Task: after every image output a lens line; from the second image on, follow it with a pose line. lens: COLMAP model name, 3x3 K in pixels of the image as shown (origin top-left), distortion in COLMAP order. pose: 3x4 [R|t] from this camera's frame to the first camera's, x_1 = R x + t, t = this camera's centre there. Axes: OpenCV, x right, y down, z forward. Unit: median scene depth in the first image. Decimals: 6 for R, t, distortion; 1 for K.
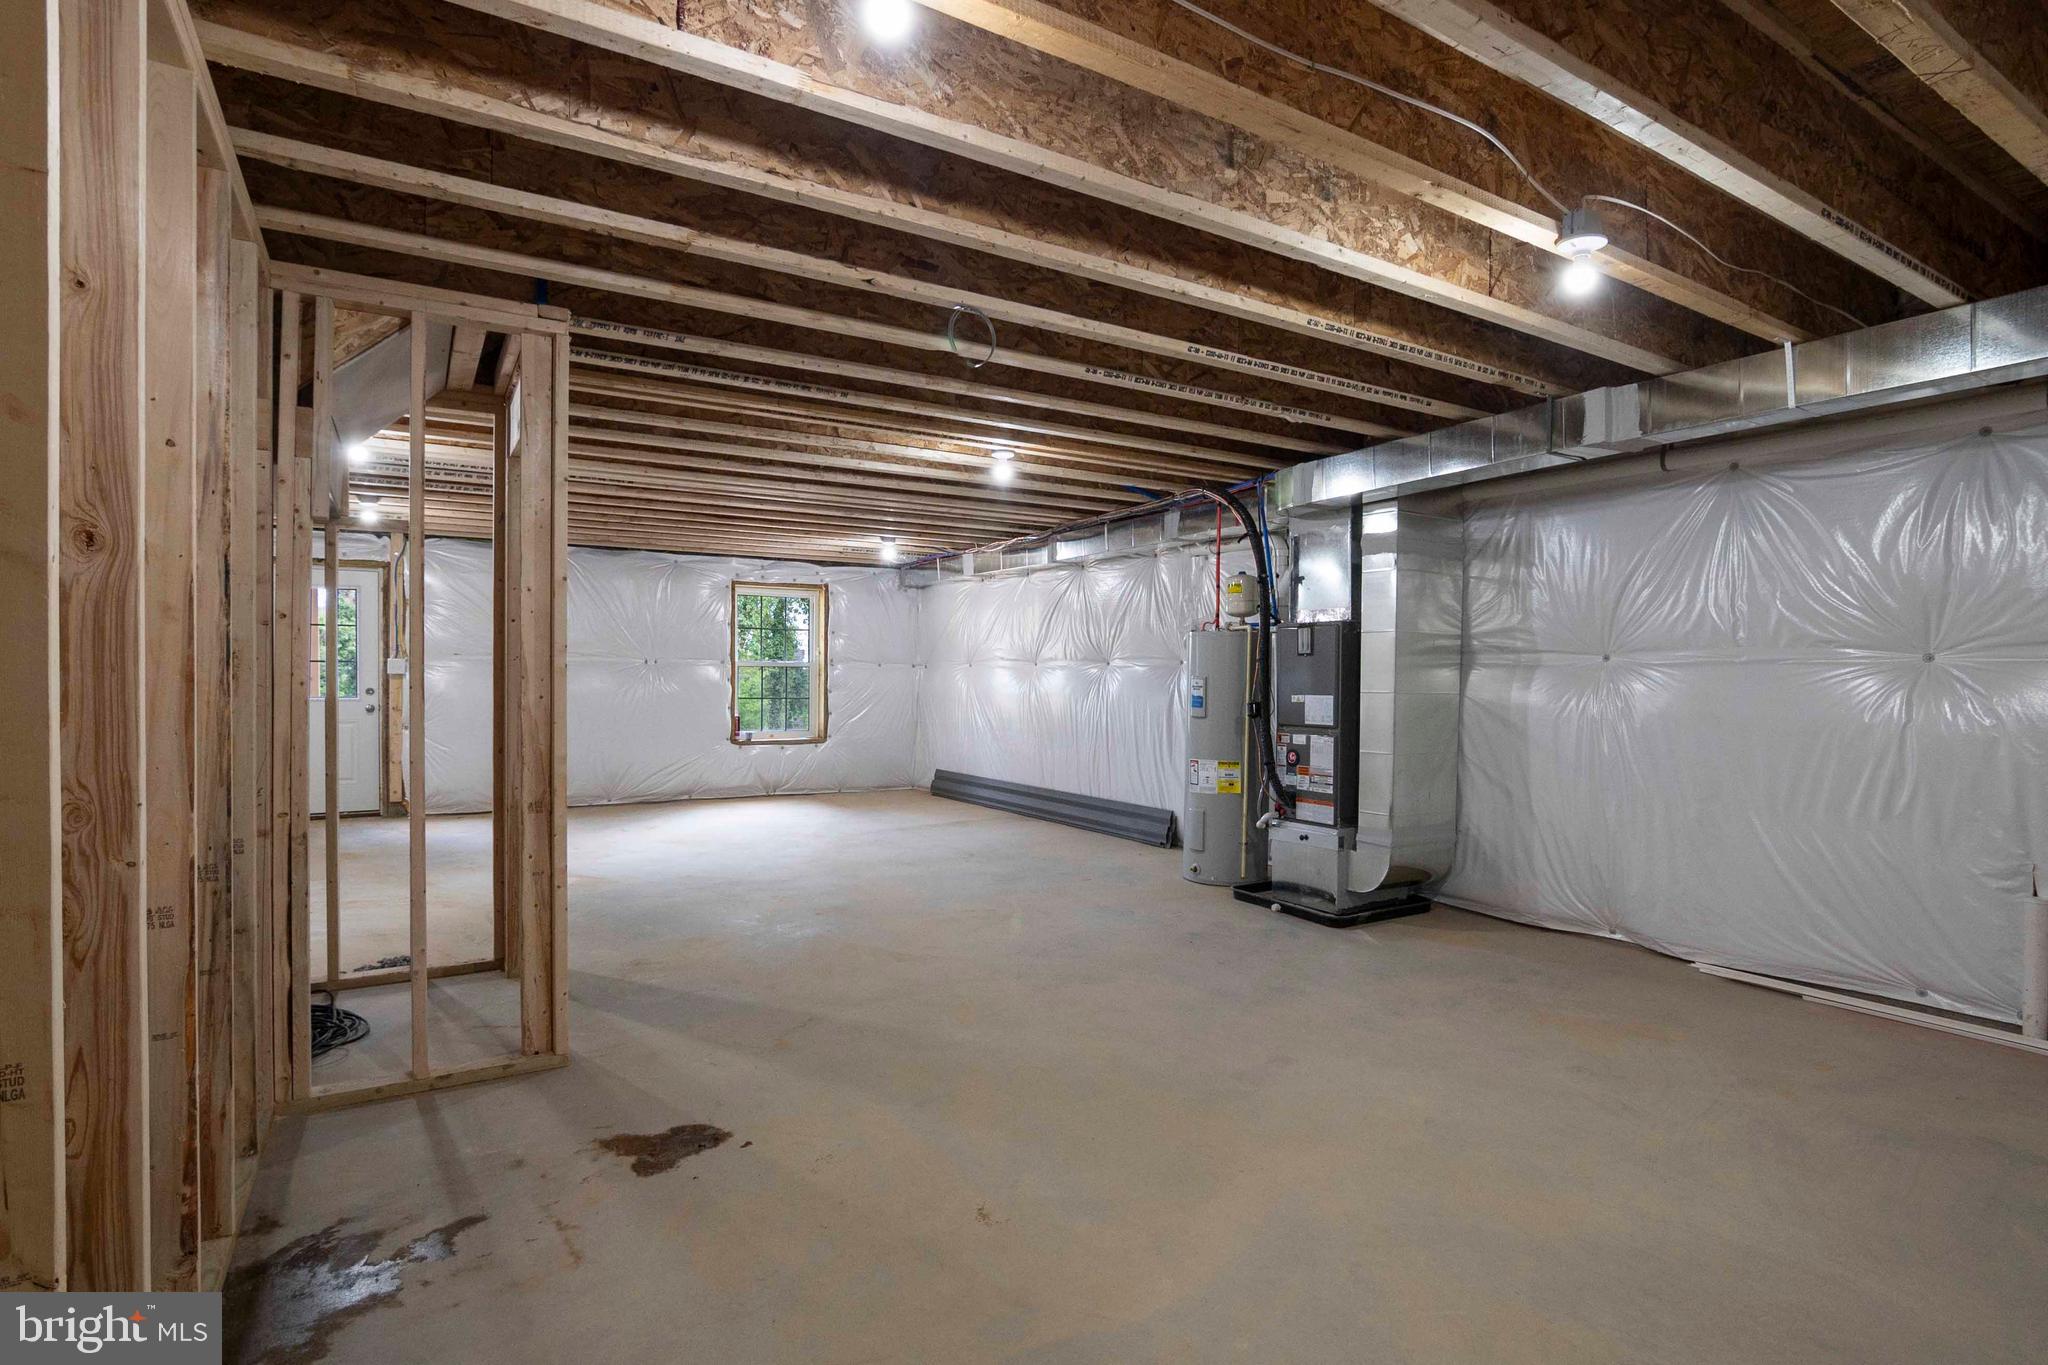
lens RADIAL K [[1010.6, 0, 1009.0], [0, 1010.6, 688.5], [0, 0, 1]] dist [-0.029949, 0.009570]
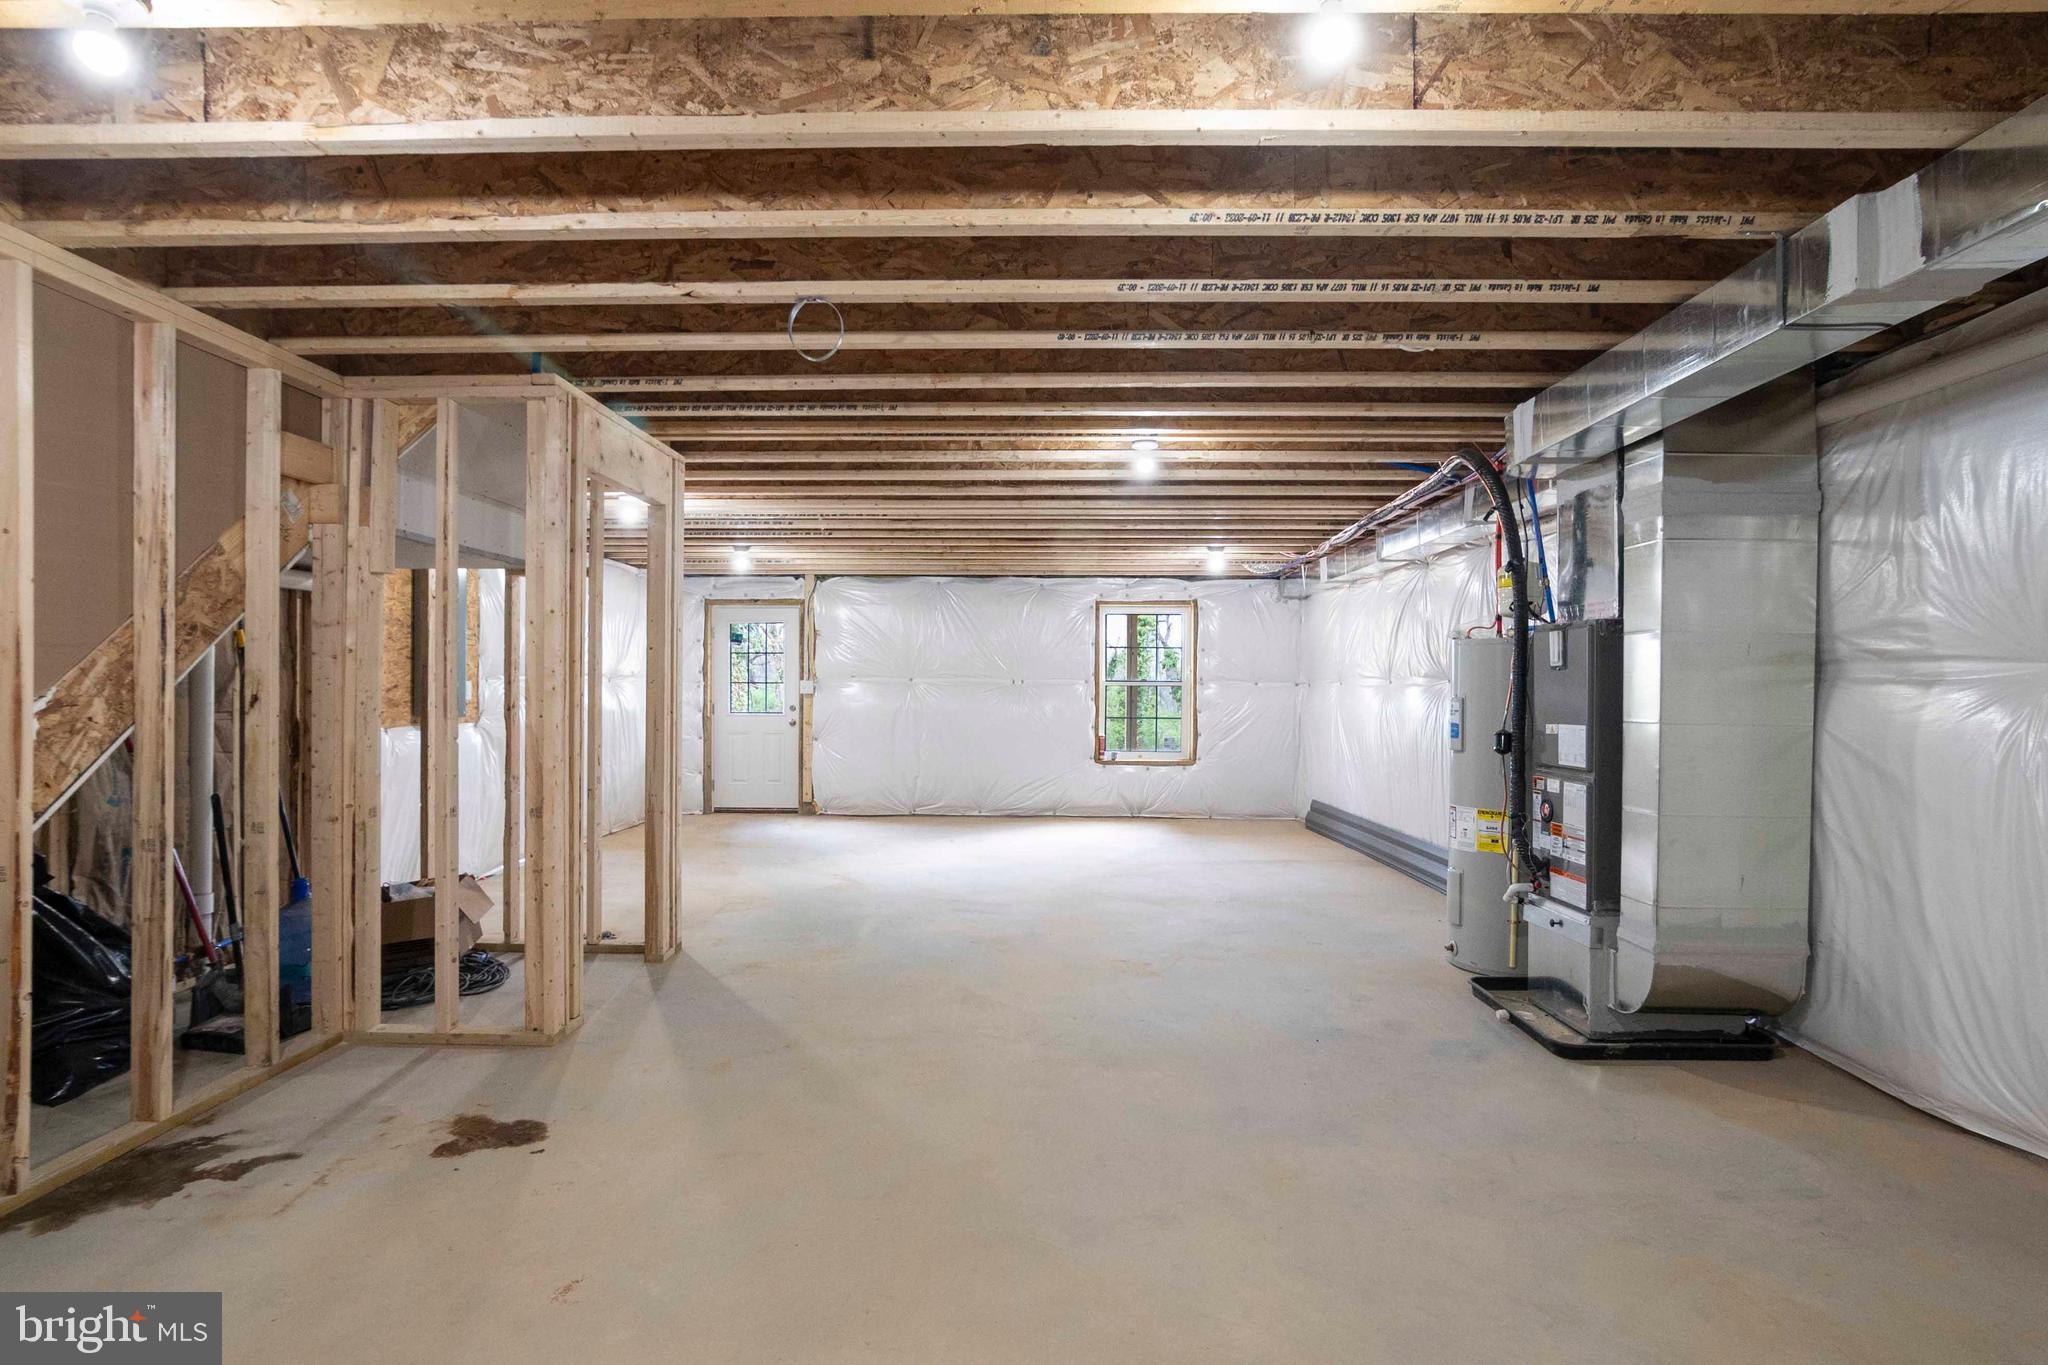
lens RADIAL K [[1010.6, 0, 1009.0], [0, 1010.6, 688.5], [0, 0, 1]] dist [-0.029949, 0.009570]
pose [[0.844805, -0.002944, -0.535066, 0.421796], [-0.006738, 0.999847, -0.016139, -0.005870], [0.535032, 0.017240, 0.844656, 0.229126]]
